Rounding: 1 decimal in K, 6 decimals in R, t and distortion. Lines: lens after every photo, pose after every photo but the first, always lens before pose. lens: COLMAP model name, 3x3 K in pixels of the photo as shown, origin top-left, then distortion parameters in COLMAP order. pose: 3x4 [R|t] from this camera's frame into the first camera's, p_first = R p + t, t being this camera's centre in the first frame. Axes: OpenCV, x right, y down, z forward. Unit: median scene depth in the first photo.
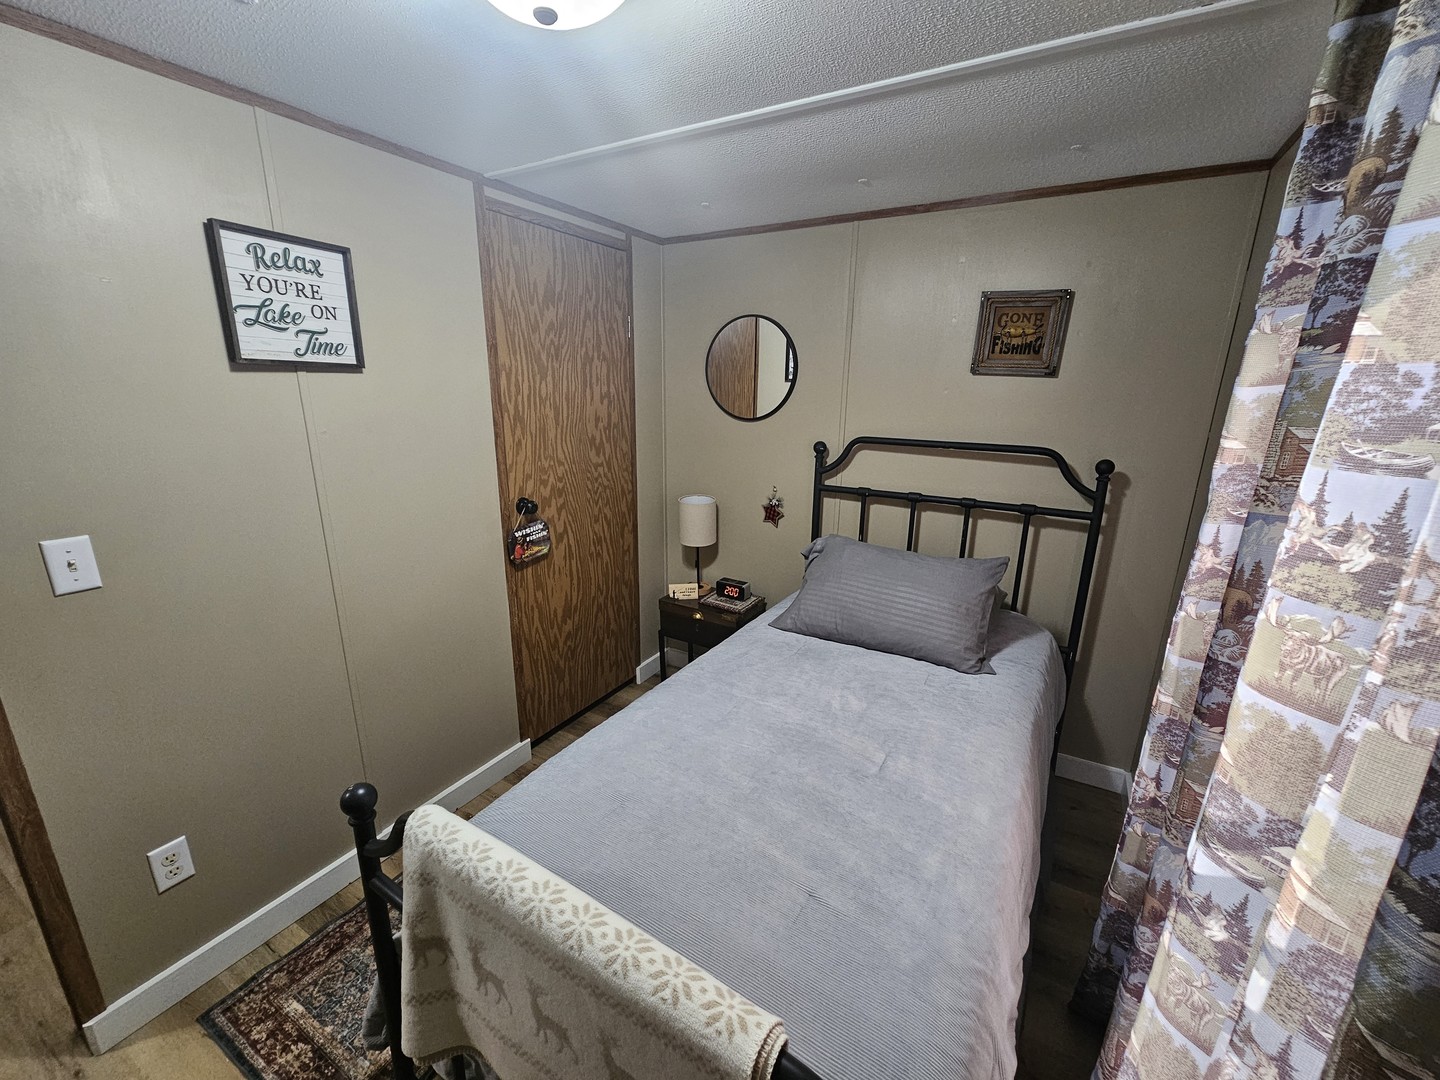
lens RADIAL K [[585.9, 0, 725.6], [0, 585.9, 547.4], [0, 0, 1]] dist [0.003554, -0.000009]
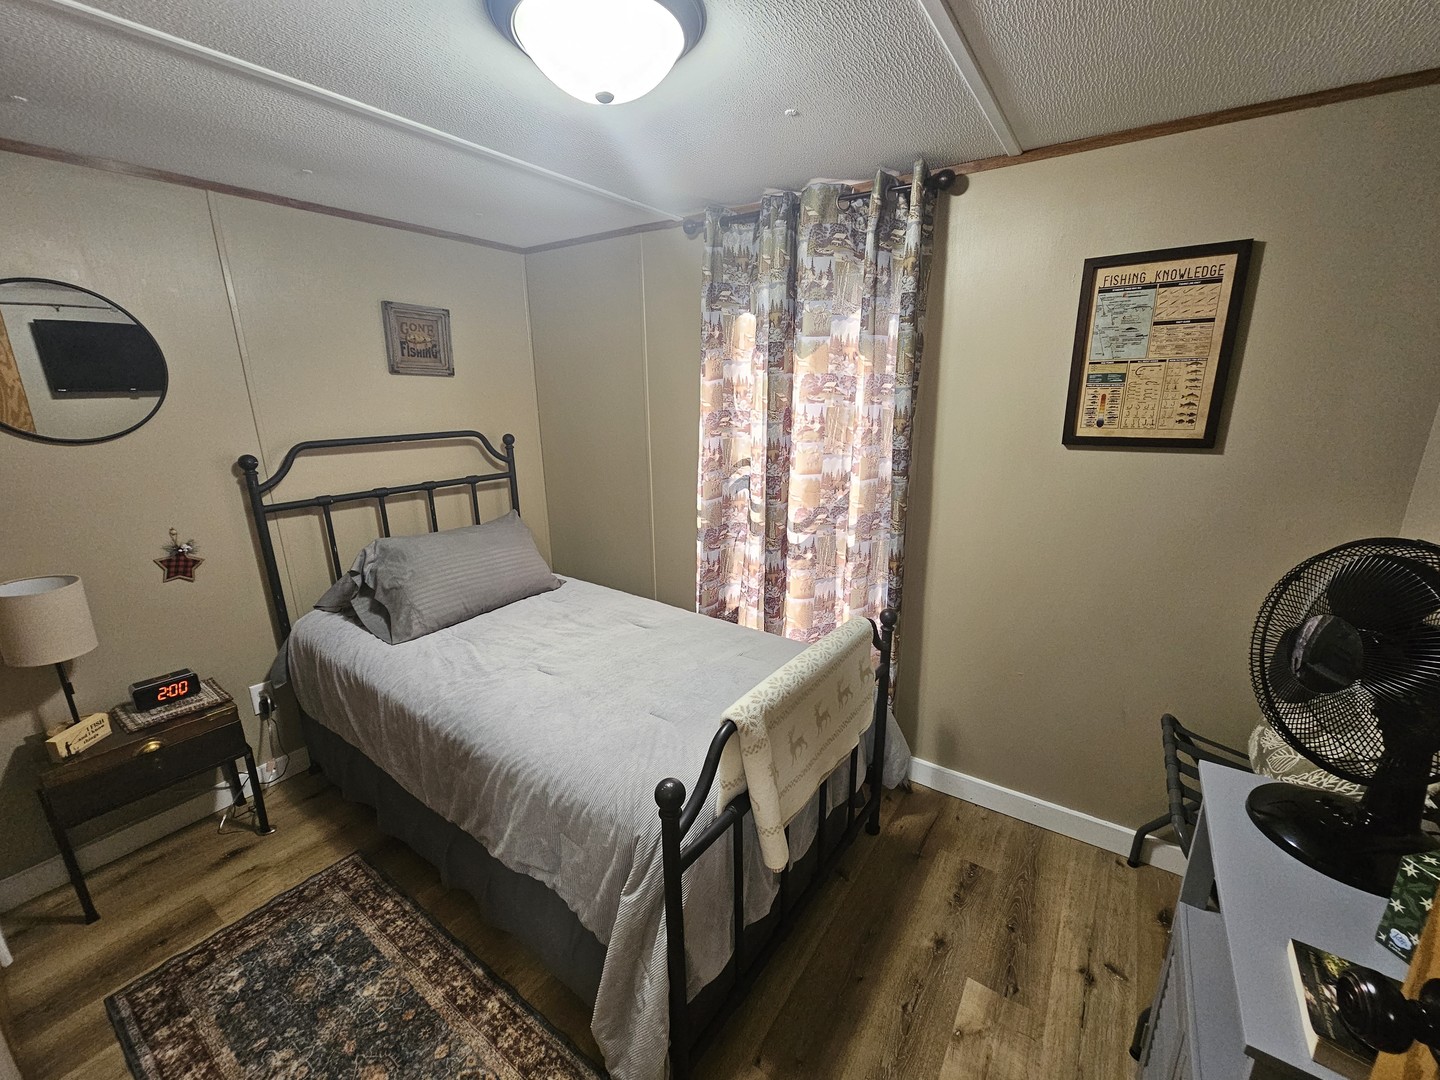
lens RADIAL K [[585.9, 0, 725.6], [0, 585.9, 547.4], [0, 0, 1]] dist [0.003554, -0.000009]
pose [[0.085190, -0.282573, 0.955455, -0.705834], [0.277814, 0.927648, 0.249579, -0.093361], [-0.956850, 0.244177, 0.157529, 0.302849]]
